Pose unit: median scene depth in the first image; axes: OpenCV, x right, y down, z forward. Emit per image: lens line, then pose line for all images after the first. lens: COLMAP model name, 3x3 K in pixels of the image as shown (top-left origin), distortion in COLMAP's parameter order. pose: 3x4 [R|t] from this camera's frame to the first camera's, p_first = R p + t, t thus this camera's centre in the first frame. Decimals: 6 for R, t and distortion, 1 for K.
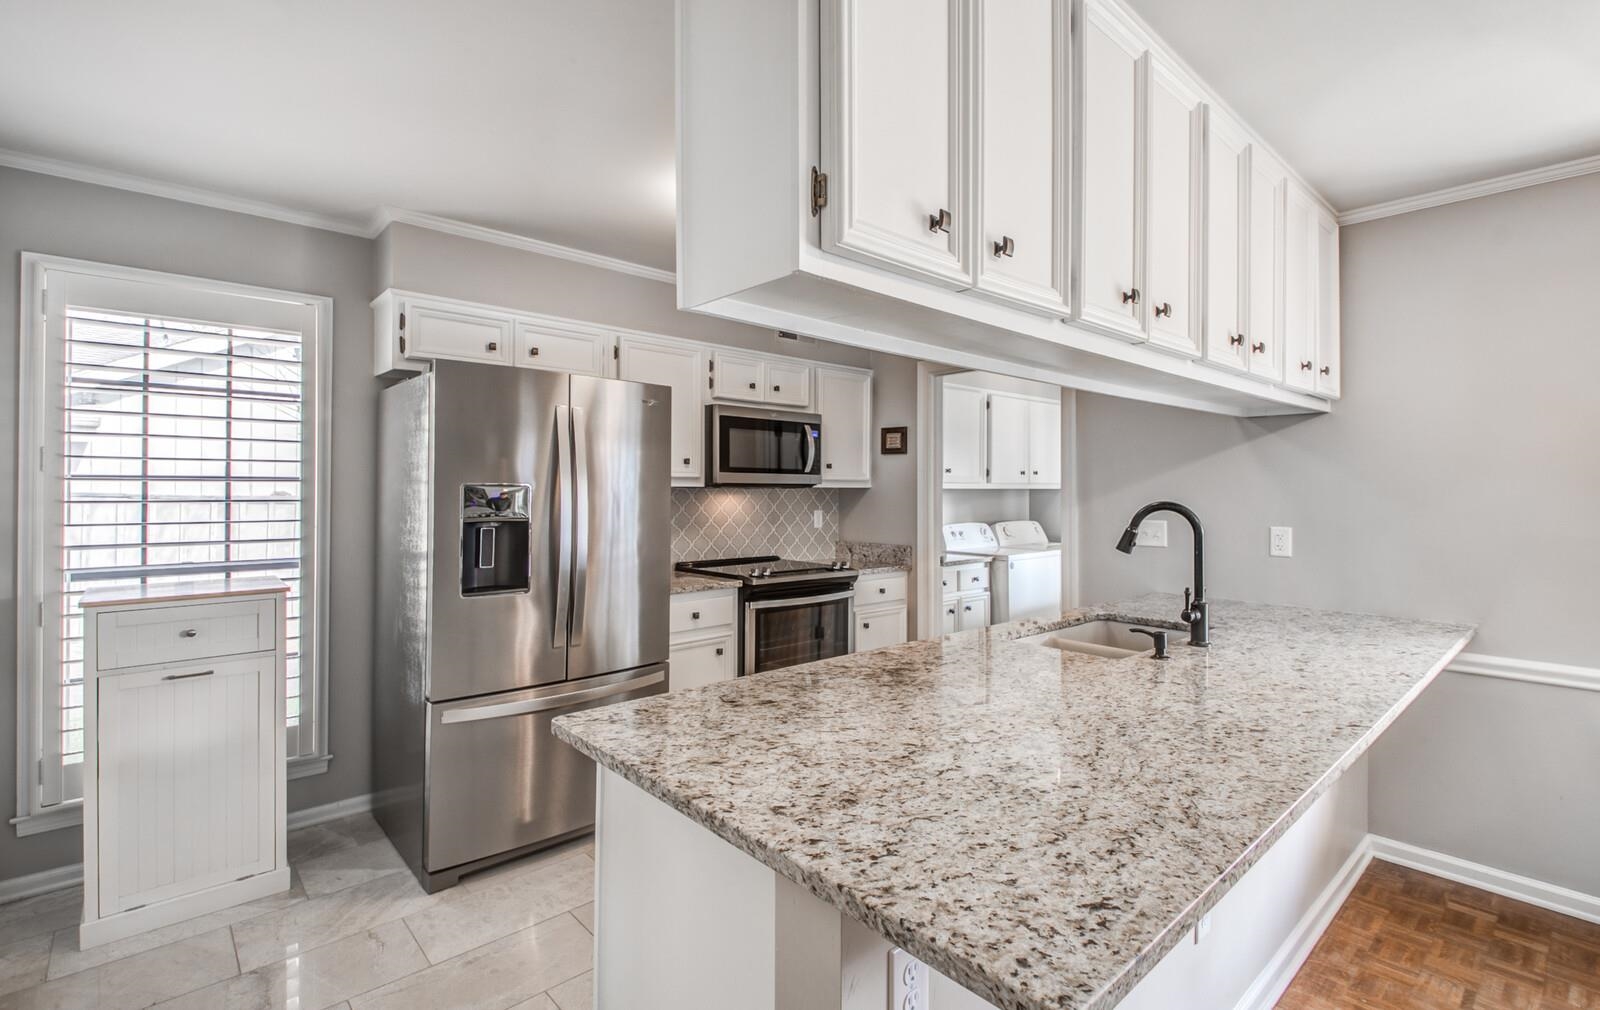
lens RADIAL K [[739.2, 0, 799.0], [0, 739.2, 486.6], [0, 0, 1]] dist [0.000456, 0.000023]
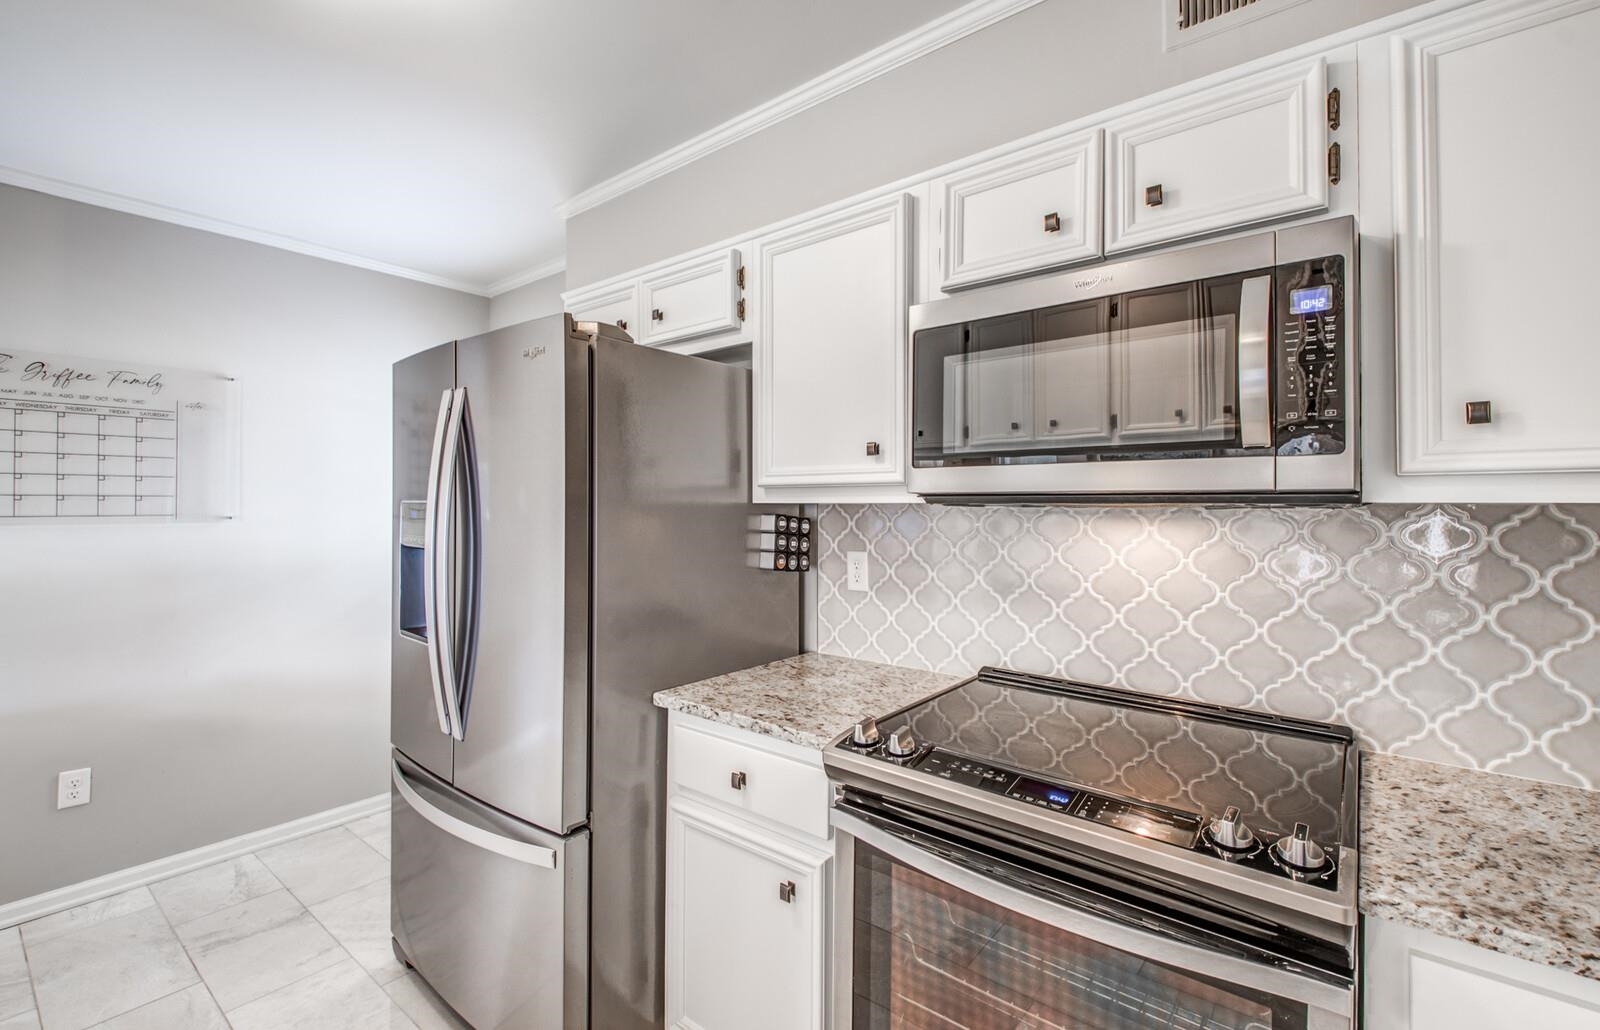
lens RADIAL K [[695.7, 0, 773.4], [0, 695.7, 508.7], [0, 0, 1]] dist [0.000545, -0.000041]
pose [[0.135051, 0.001718, -0.990837, 0.266464], [0.004890, 0.999985, 0.002400, 0.002509], [0.990827, -0.005169, 0.135041, 0.865140]]
